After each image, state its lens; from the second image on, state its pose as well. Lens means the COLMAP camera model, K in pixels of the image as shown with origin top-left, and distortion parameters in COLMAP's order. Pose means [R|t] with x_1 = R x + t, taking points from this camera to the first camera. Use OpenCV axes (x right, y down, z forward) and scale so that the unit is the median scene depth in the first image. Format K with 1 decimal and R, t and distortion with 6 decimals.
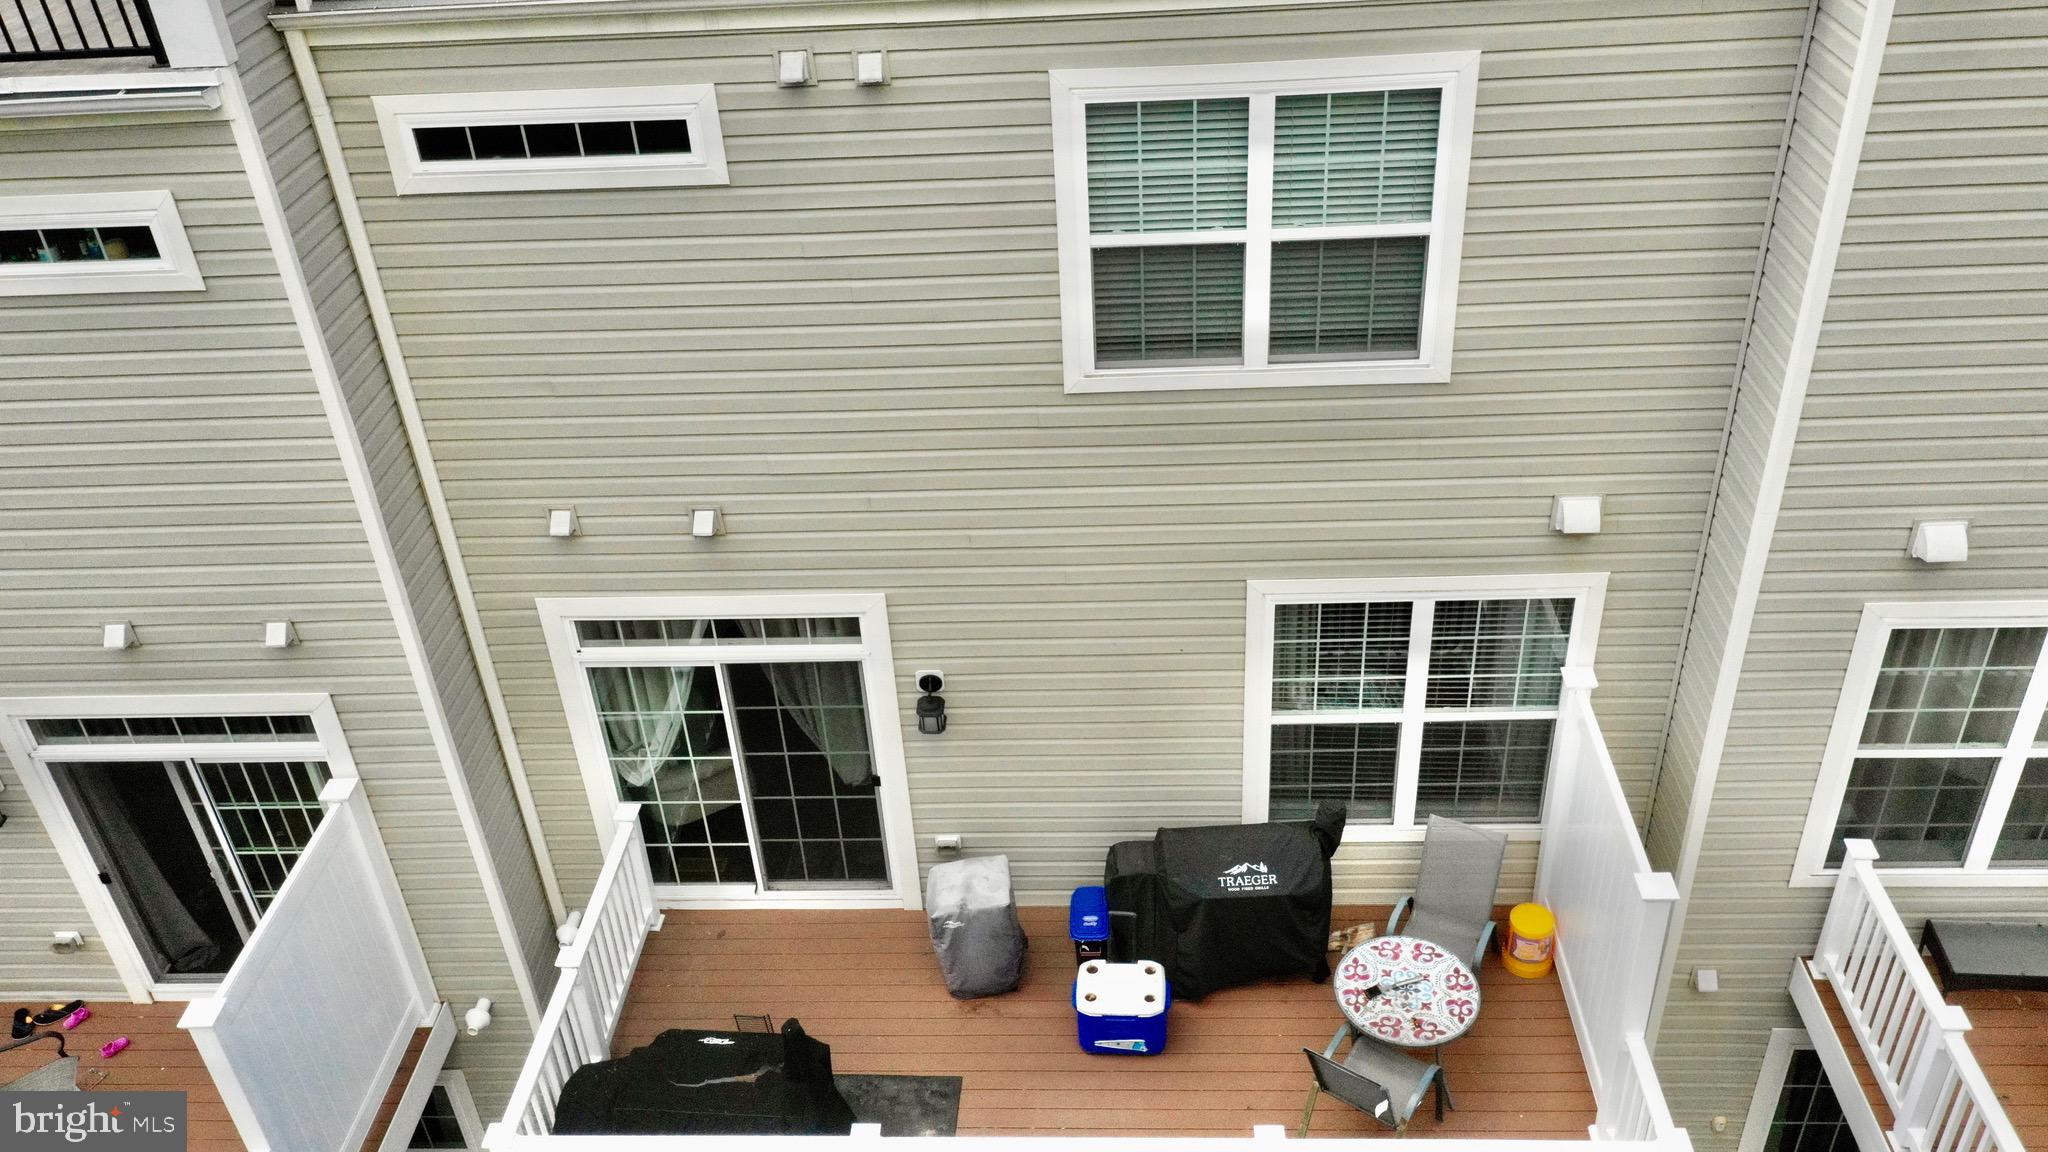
lens RADIAL K [[1657.5, 0, 1022.9], [0, 1657.5, 570.3], [0, 0, 1]] dist [0.010216, -0.004452]
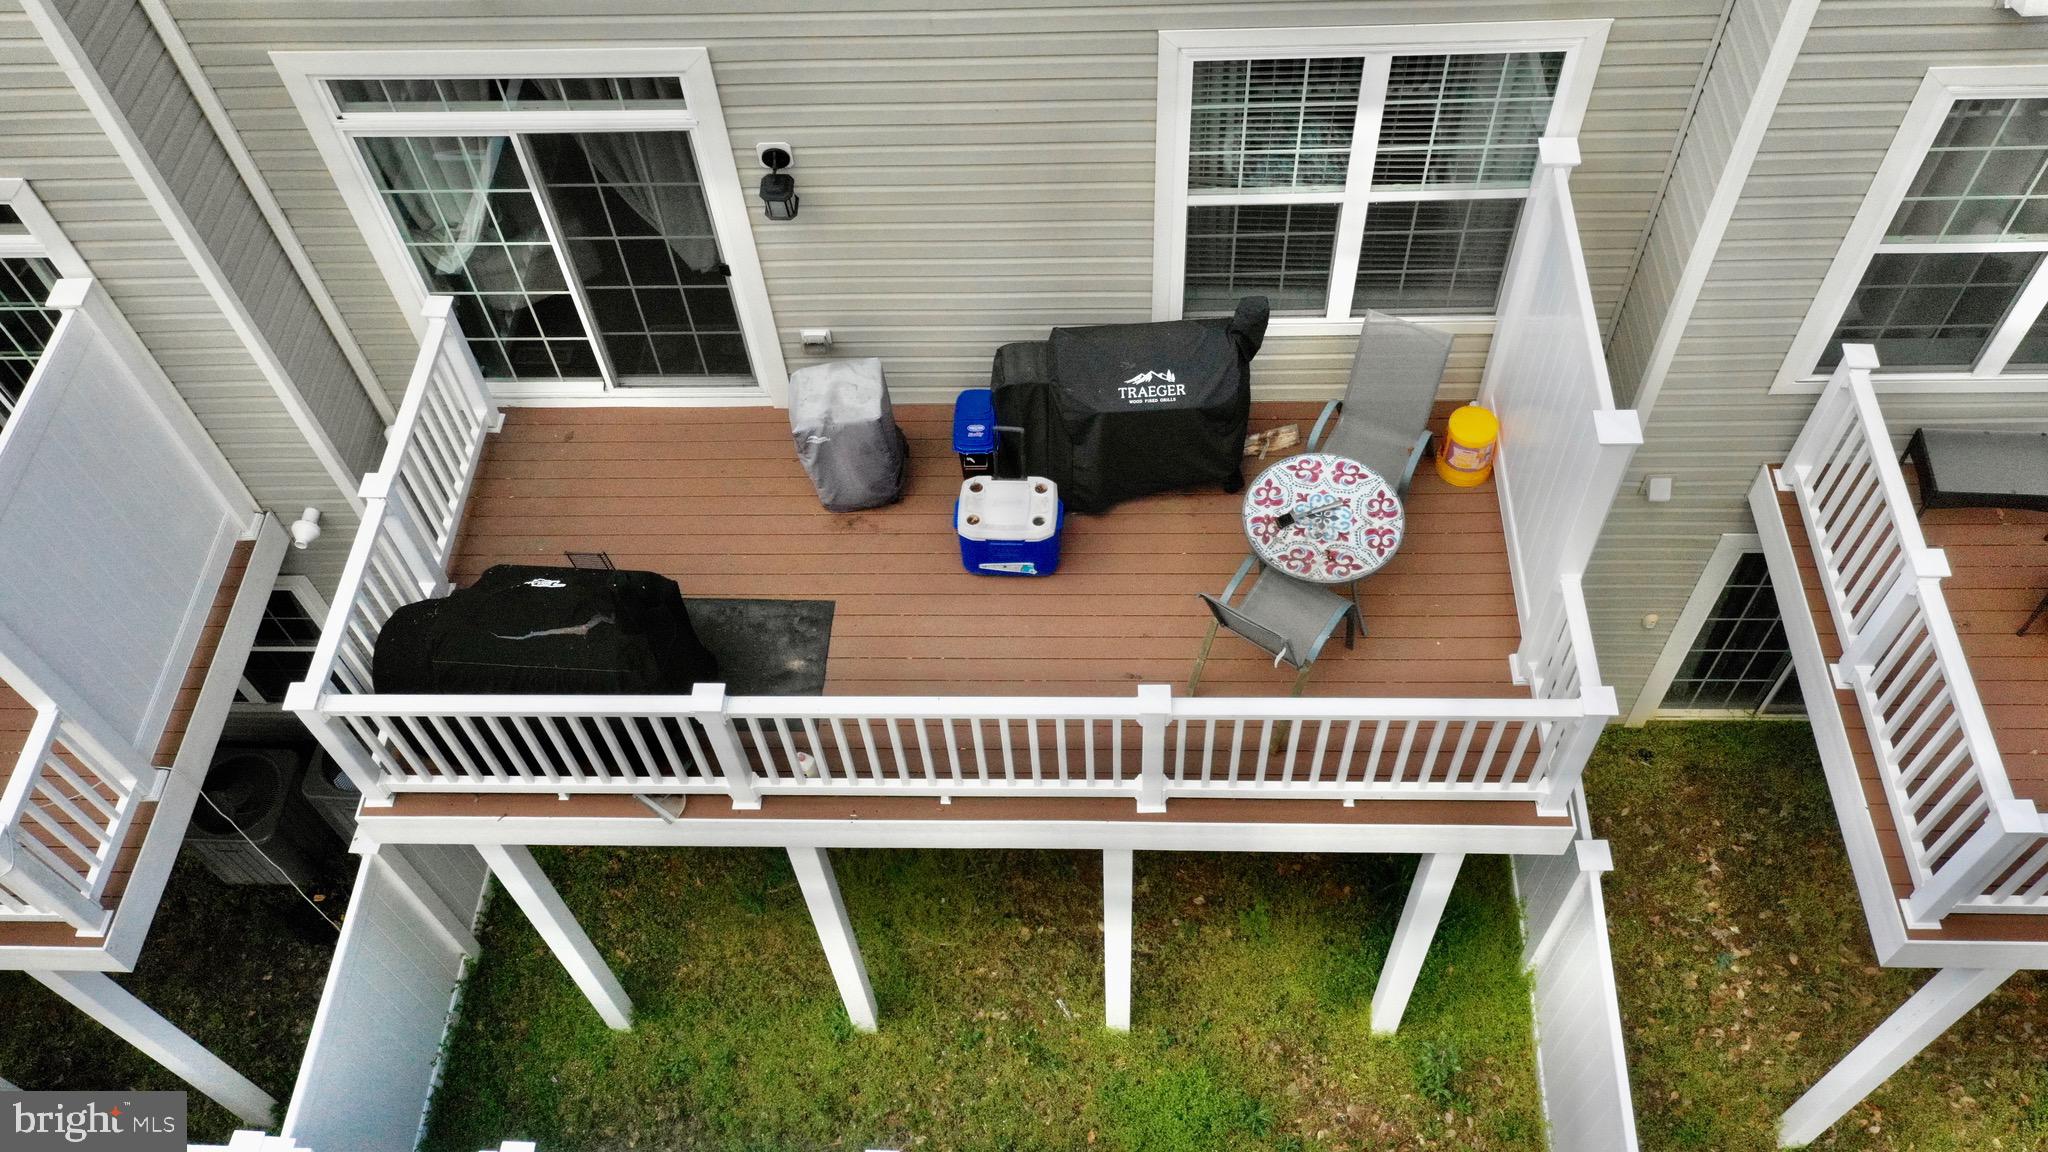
lens RADIAL K [[1642.7, 0, 1023.3], [0, 1642.7, 584.4], [0, 0, 1]] dist [0.013961, -0.002369]
pose [[0.999836, -0.009417, 0.015466, 0.052832], [0.002887, 0.926107, 0.377251, -0.043840], [-0.017876, -0.377144, 0.925982, 0.161568]]
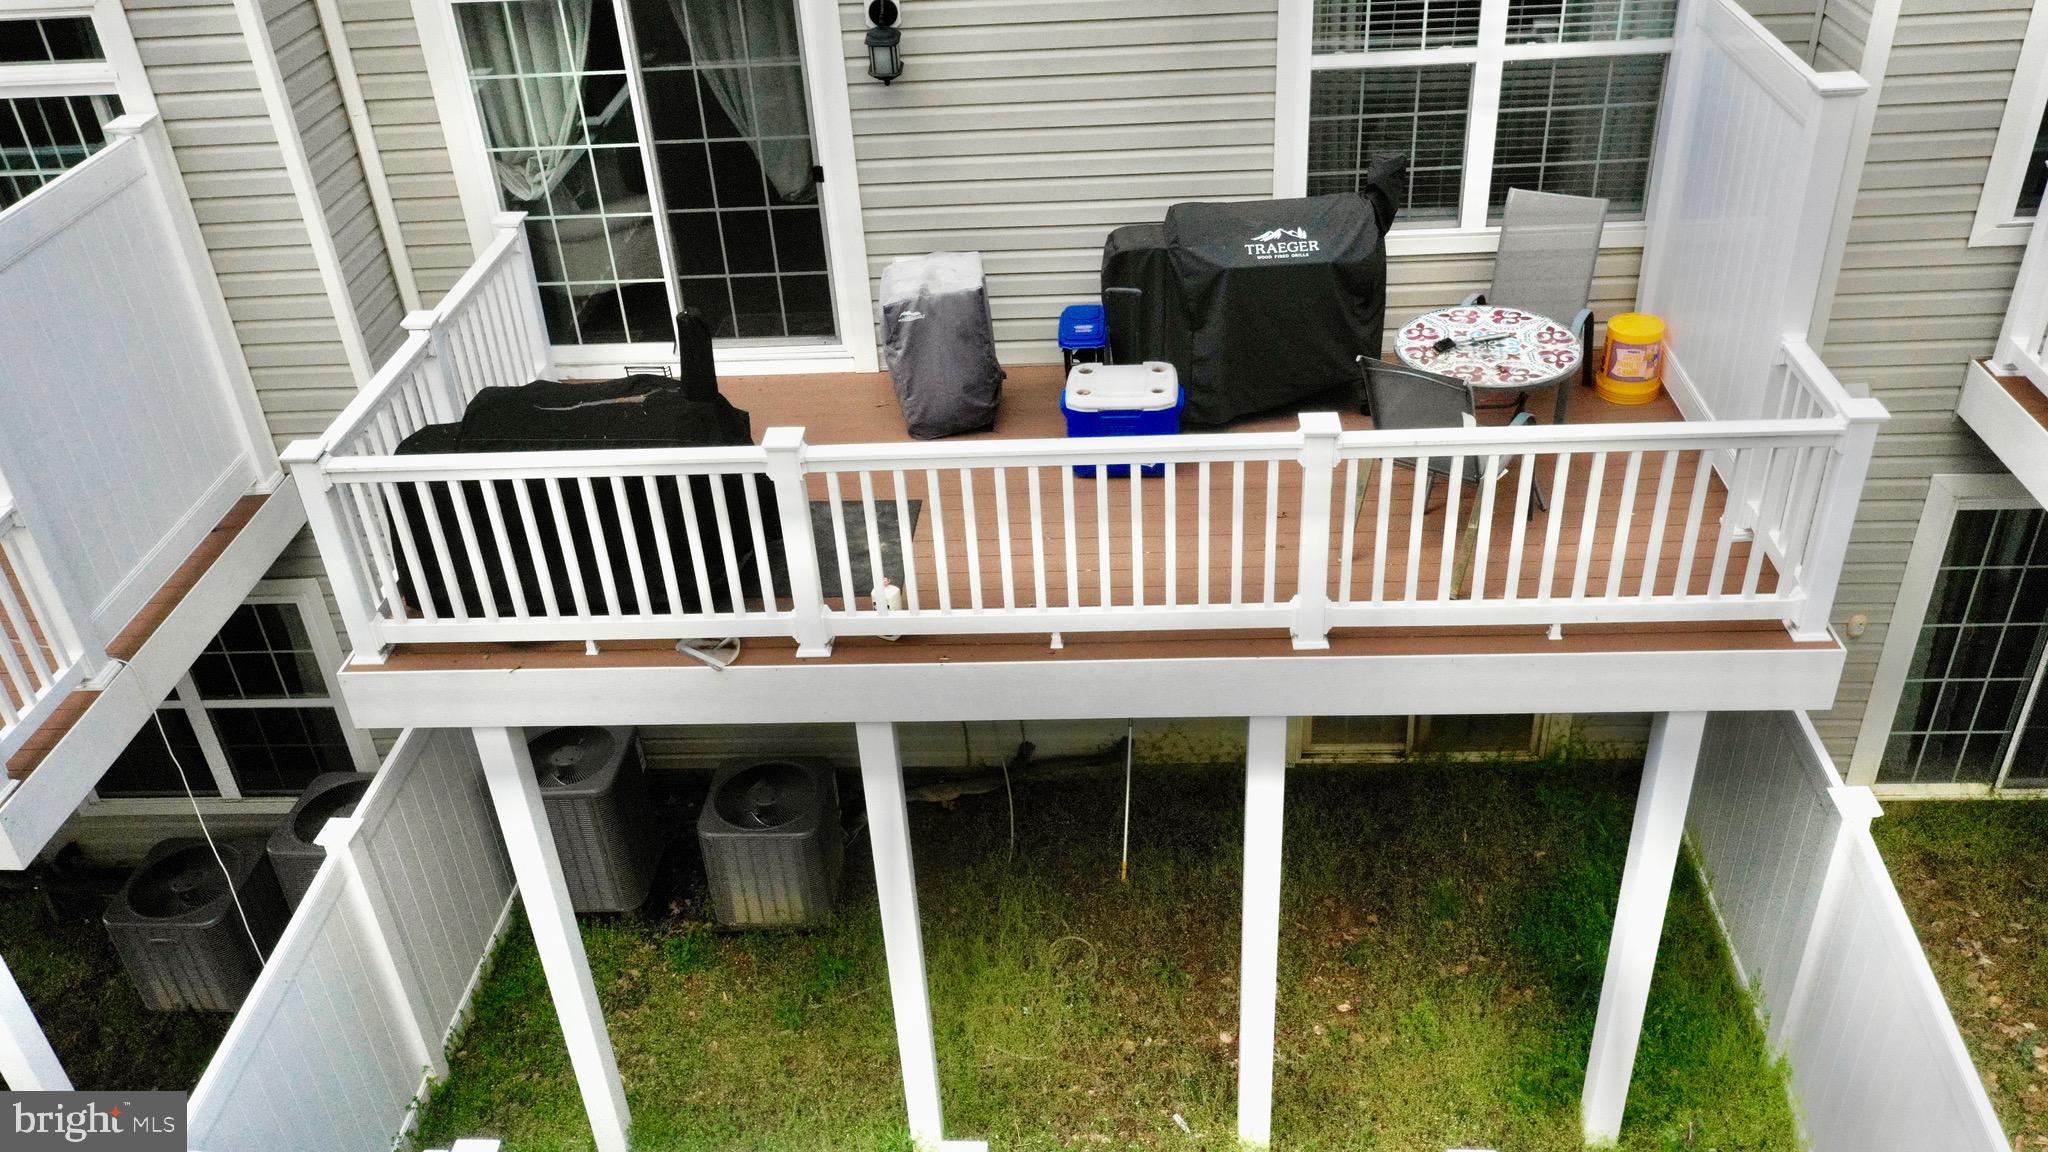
lens RADIAL K [[1662.8, 0, 1024.0], [0, 1662.8, 576.0], [0, 0, 1]] dist [0.008834, 0.000053]
pose [[1.000000, 0.000988, -0.000138, 0.012352], [-0.000989, 0.999999, -0.001096, 0.339209], [0.000136, 0.001096, 0.999999, 0.202129]]
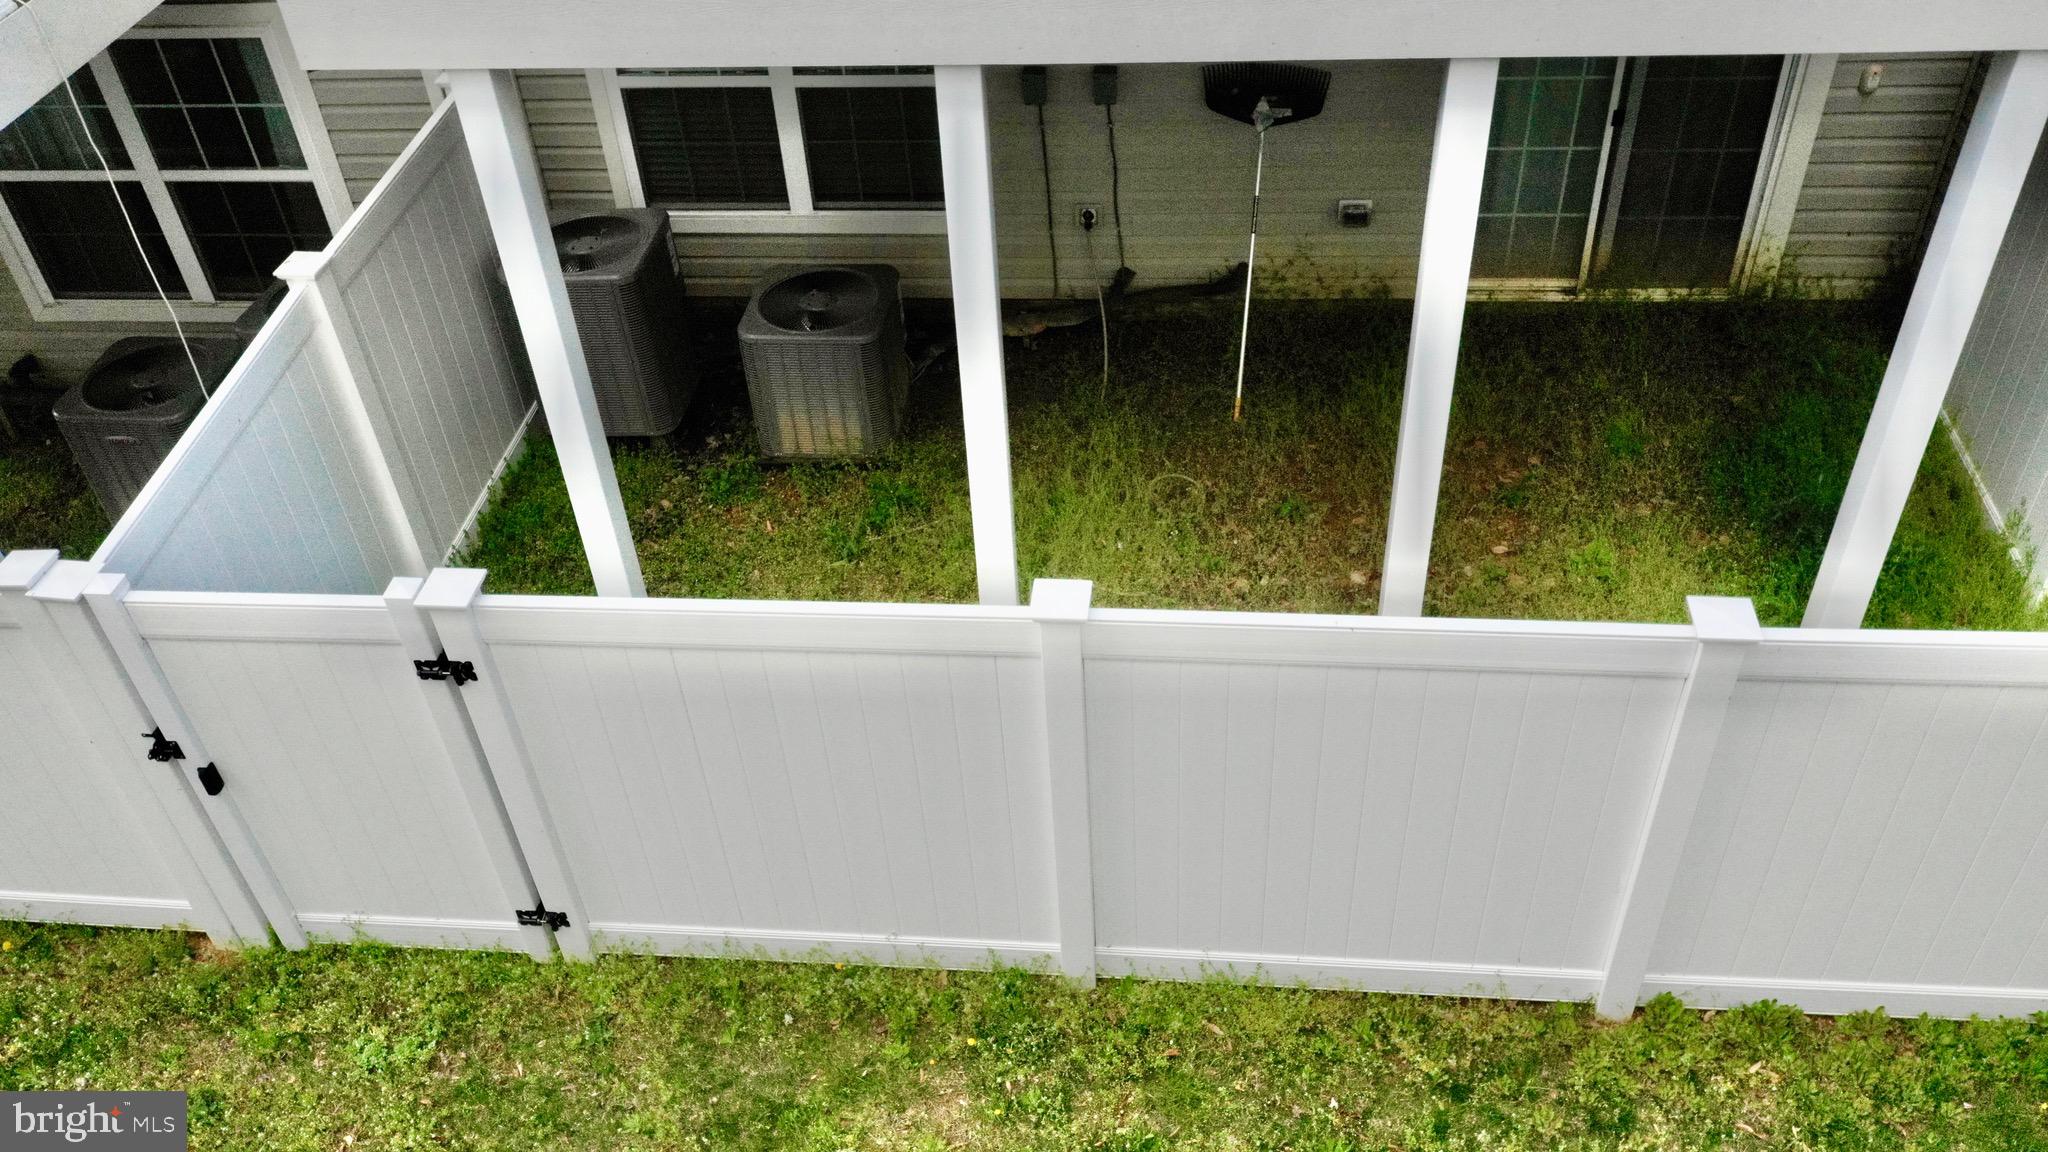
lens RADIAL K [[1684.3, 0, 1024.0], [0, 1684.3, 576.0], [0, 0, 1]] dist [0.012121, -0.001643]
pose [[0.998951, 0.031702, -0.033049, -0.005071], [-0.027092, 0.990925, 0.131659, 0.488802], [0.036923, -0.130626, 0.990744, 0.333732]]
